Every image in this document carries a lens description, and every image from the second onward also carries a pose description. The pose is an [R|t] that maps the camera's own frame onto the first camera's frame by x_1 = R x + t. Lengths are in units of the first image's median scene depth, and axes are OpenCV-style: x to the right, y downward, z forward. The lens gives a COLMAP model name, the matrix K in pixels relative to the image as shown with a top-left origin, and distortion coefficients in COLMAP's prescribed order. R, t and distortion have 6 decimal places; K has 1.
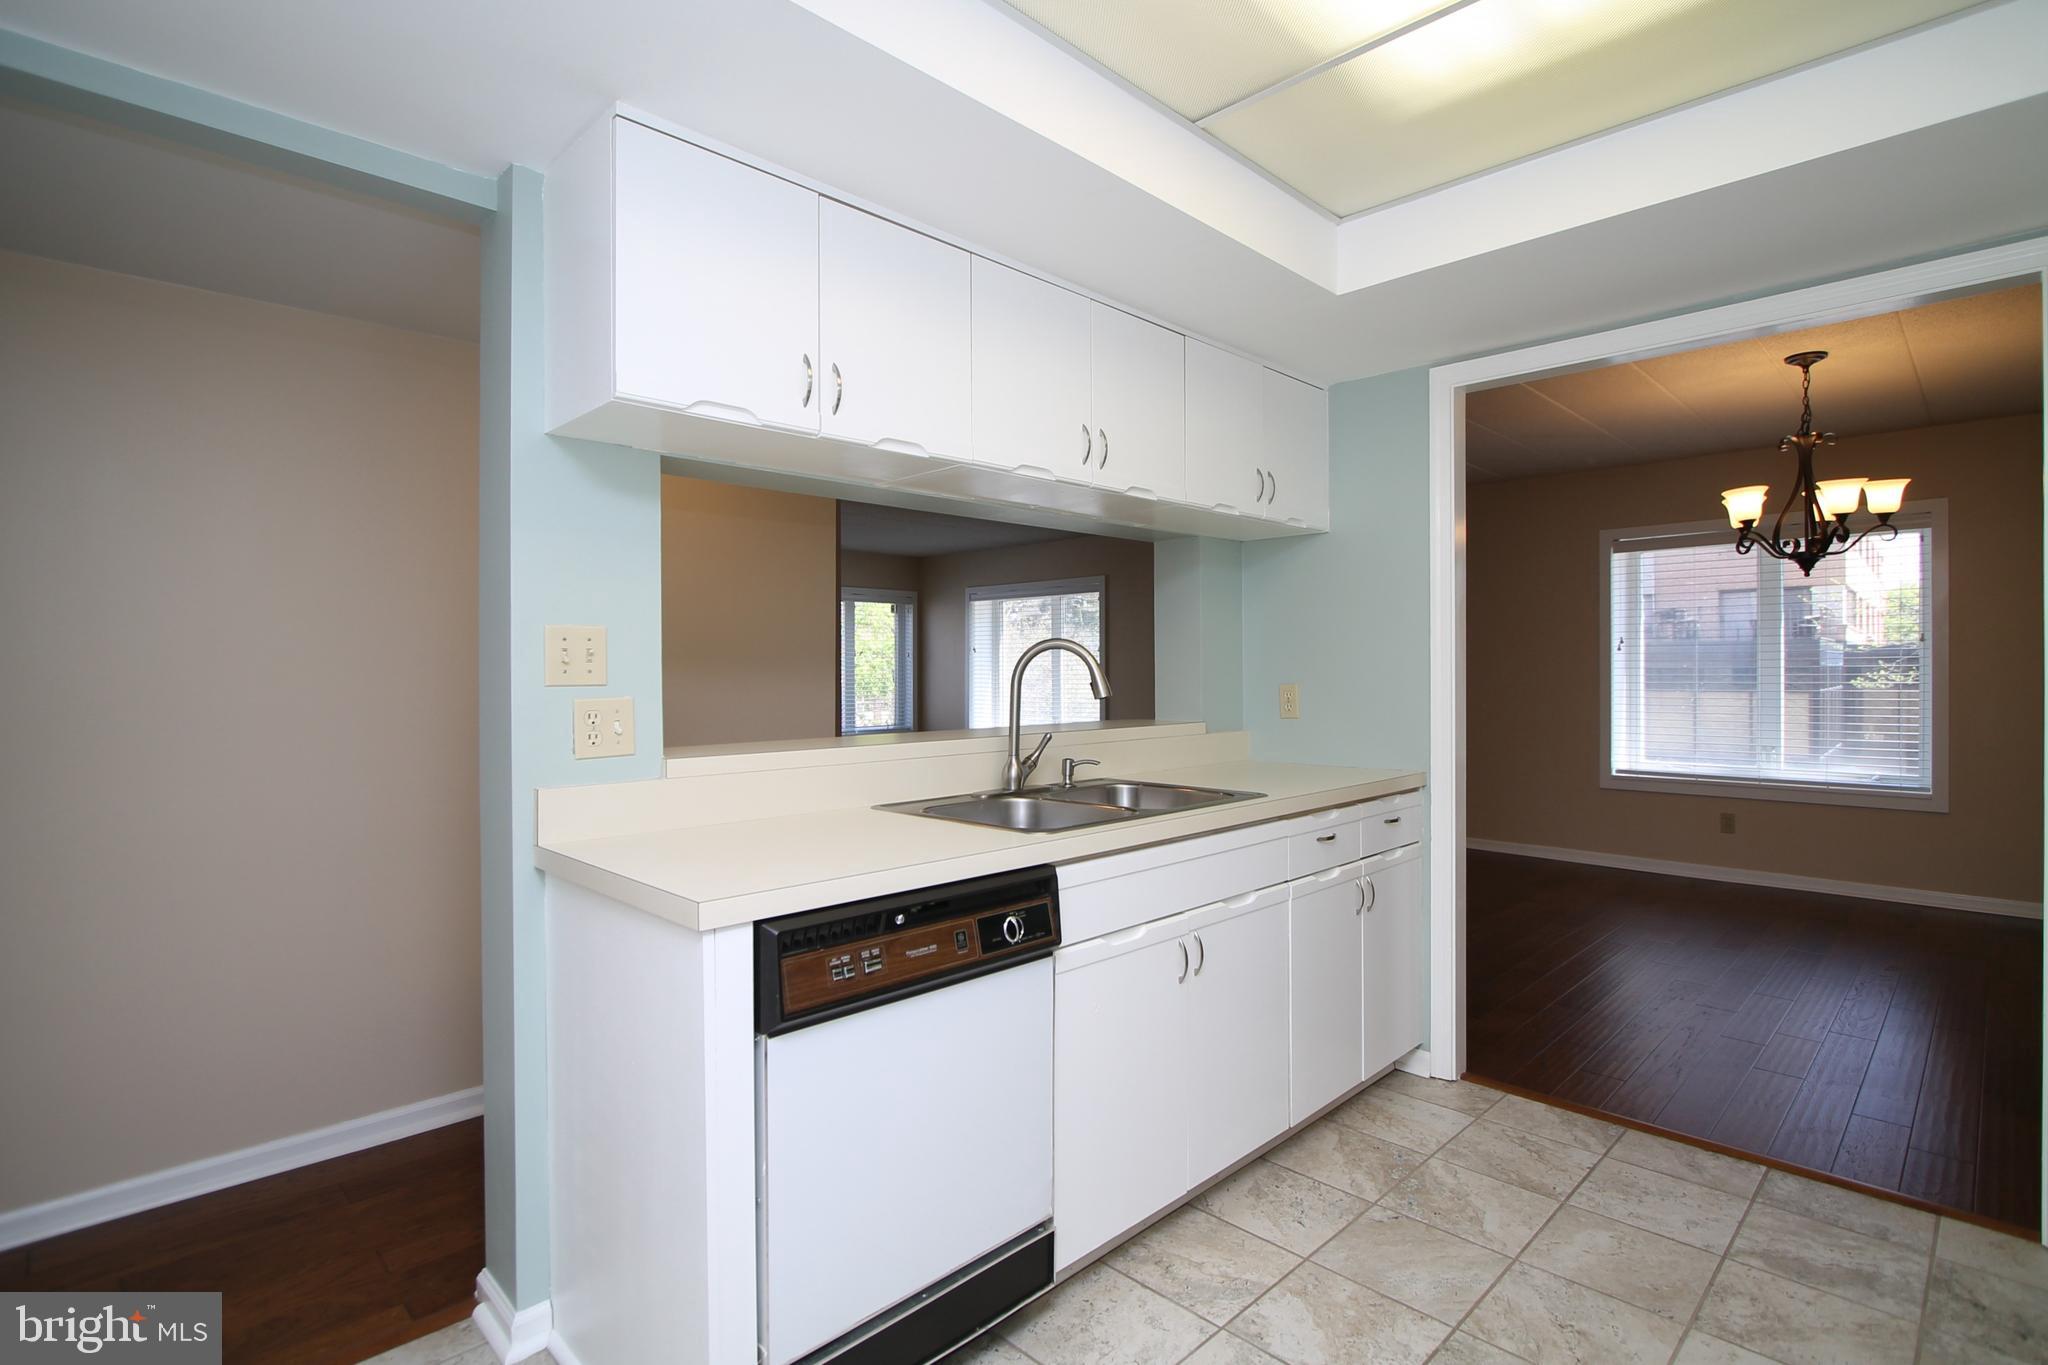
lens RADIAL K [[1004.6, 0, 1012.8], [0, 1004.6, 673.1], [0, 0, 1]] dist [-0.022601, -0.001121]
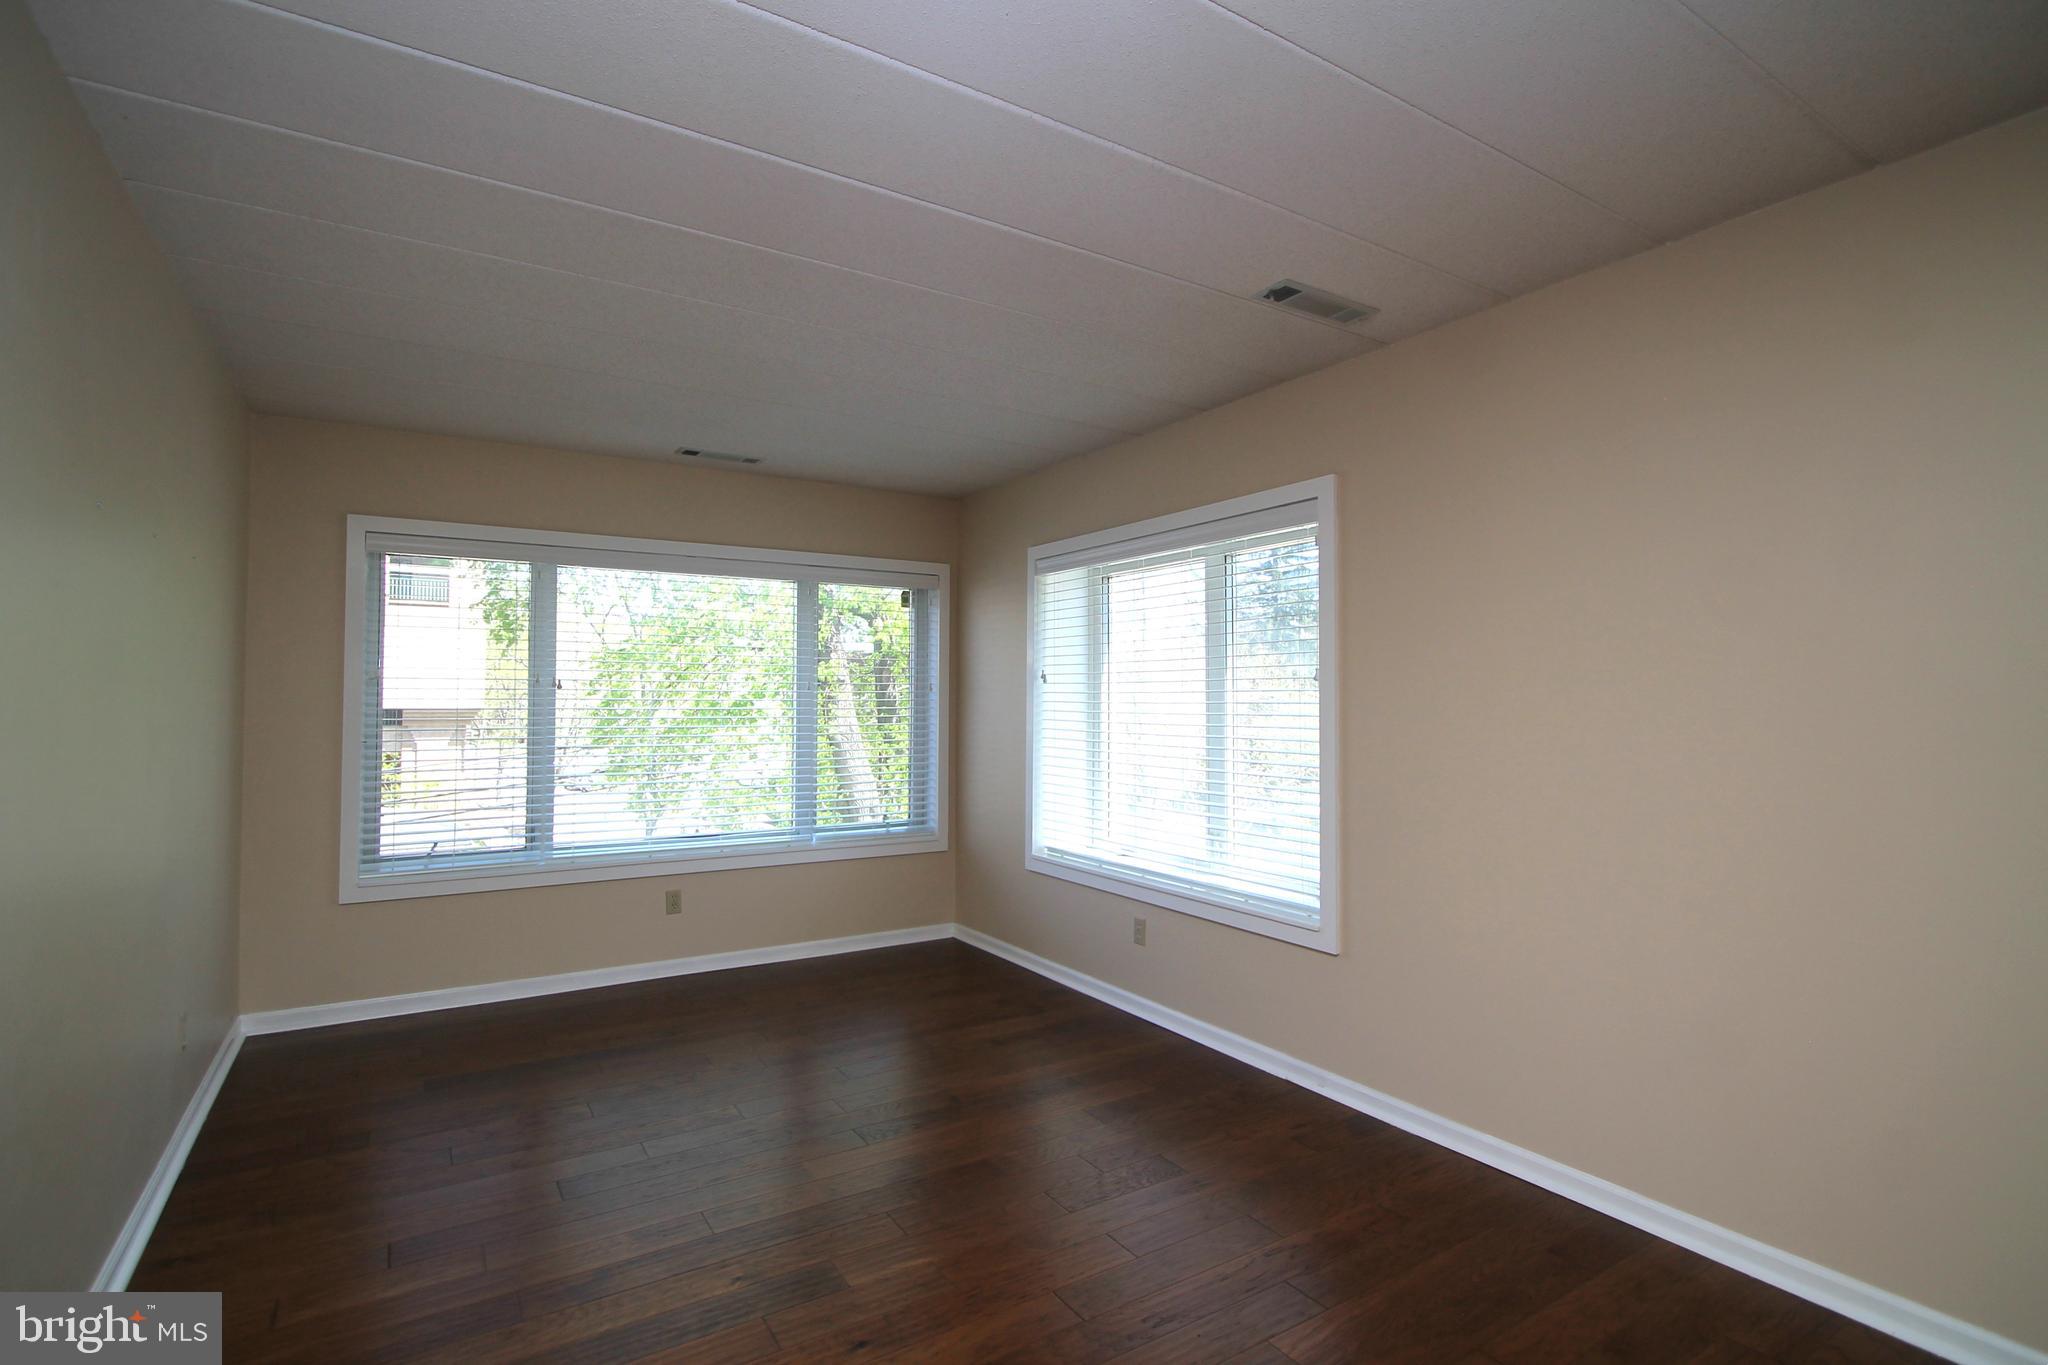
lens RADIAL K [[967.6, 0, 1012.3], [0, 967.6, 675.0], [0, 0, 1]] dist [-0.016814, 0.000647]
pose [[0.976495, 0.004903, -0.215484, 0.194935], [-0.010852, 0.999592, -0.026431, -0.053381], [0.215266, 0.028148, 0.976150, 2.338633]]
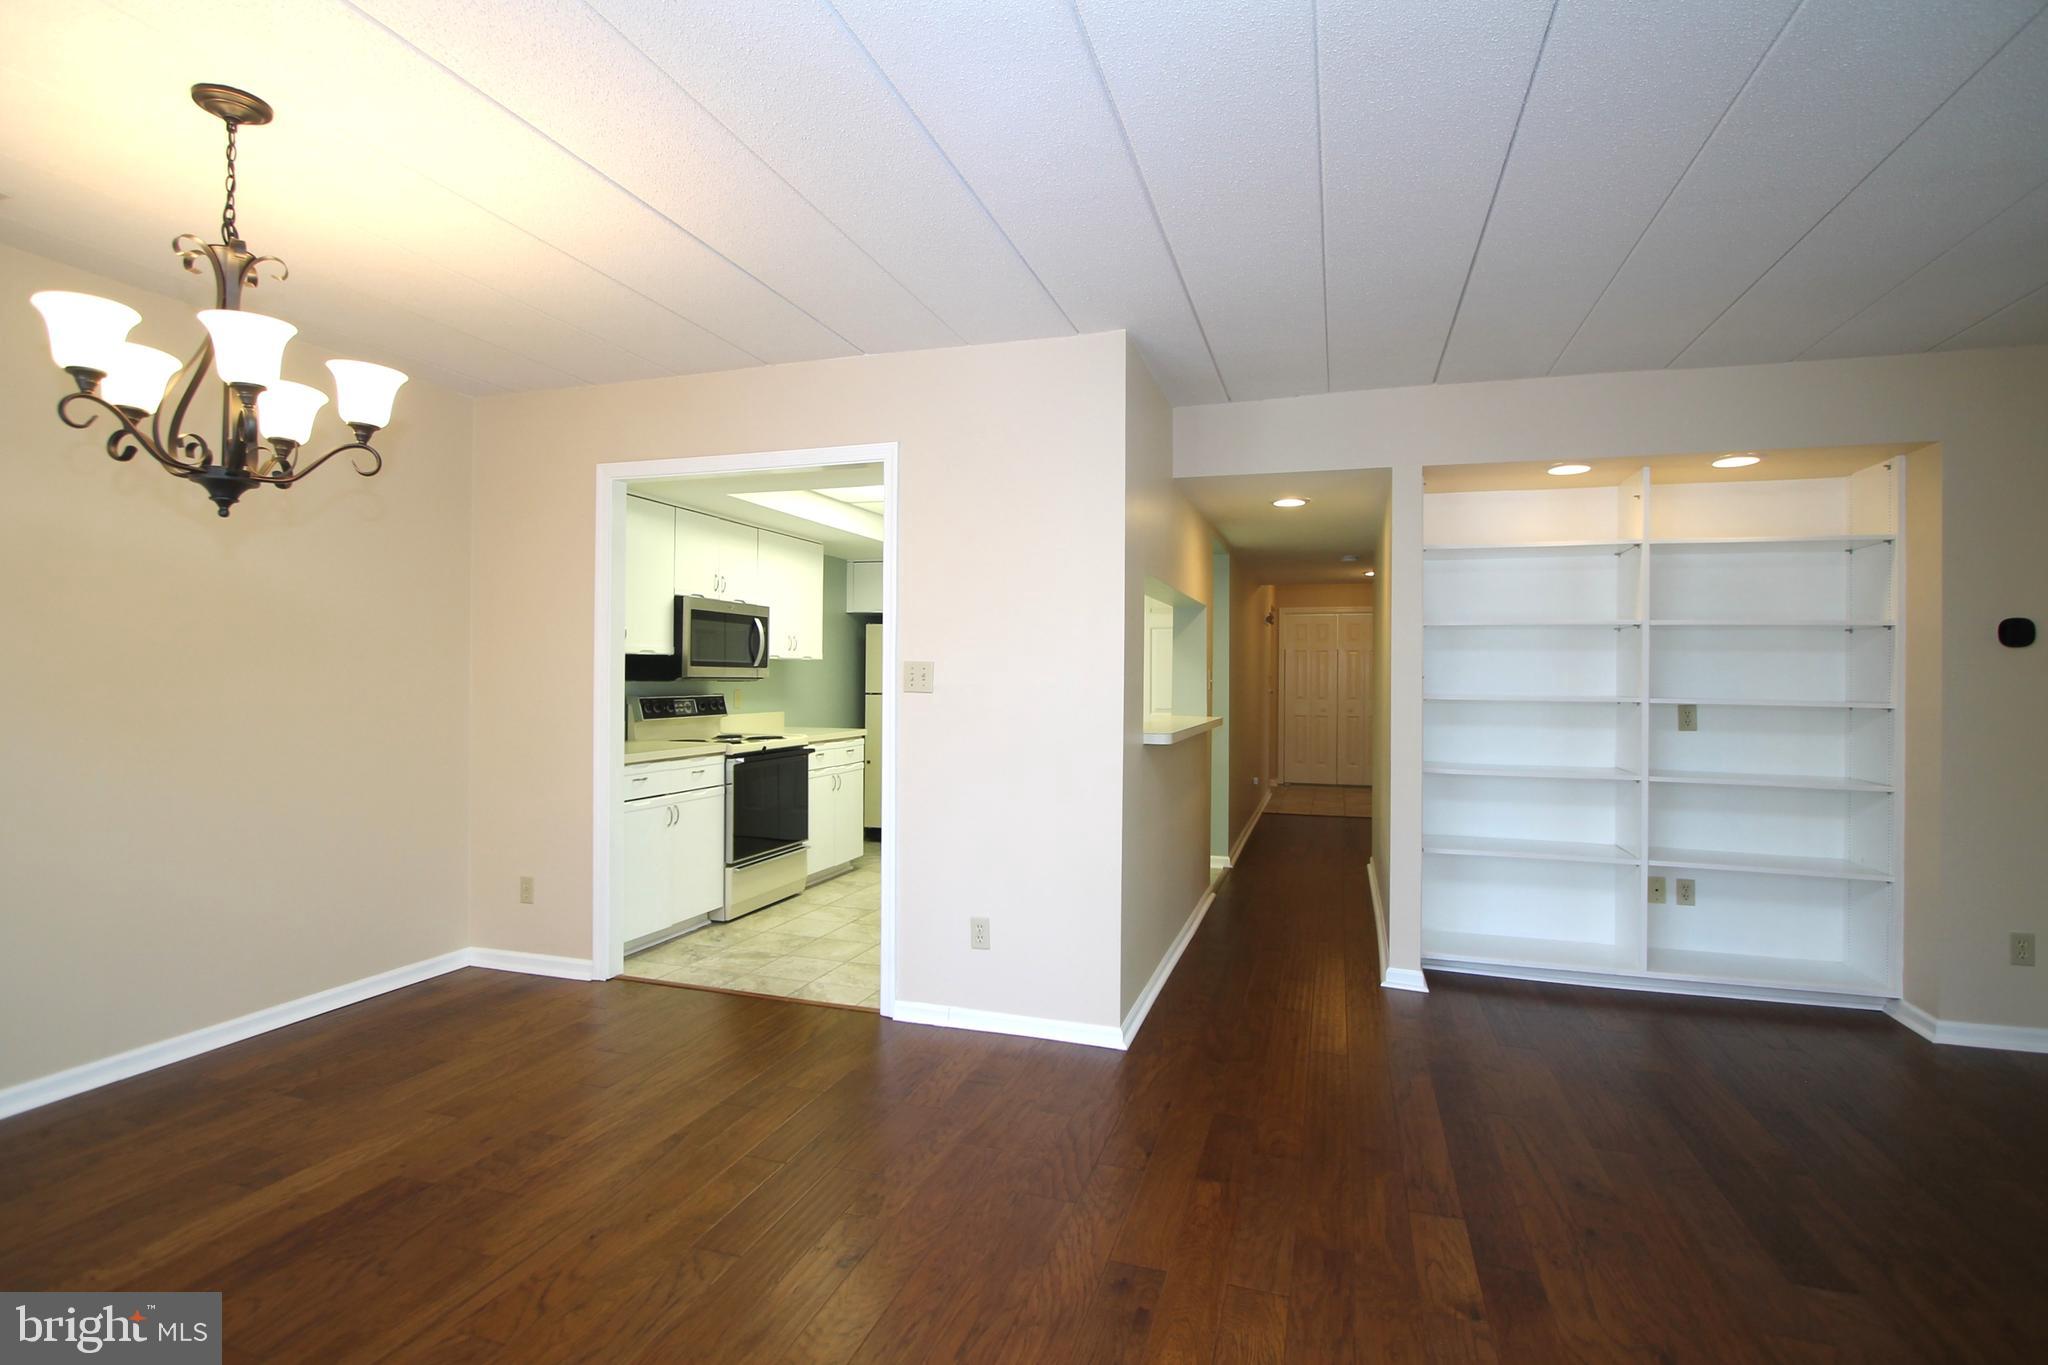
lens RADIAL K [[990.0, 0, 1016.7], [0, 990.0, 670.0], [0, 0, 1]] dist [-0.013938, 0.000668]
pose [[-0.887604, -0.004425, -0.460586, 1.086045], [-0.005153, 0.999987, 0.000323, -0.032880], [0.460579, 0.002660, -0.887615, 2.695229]]
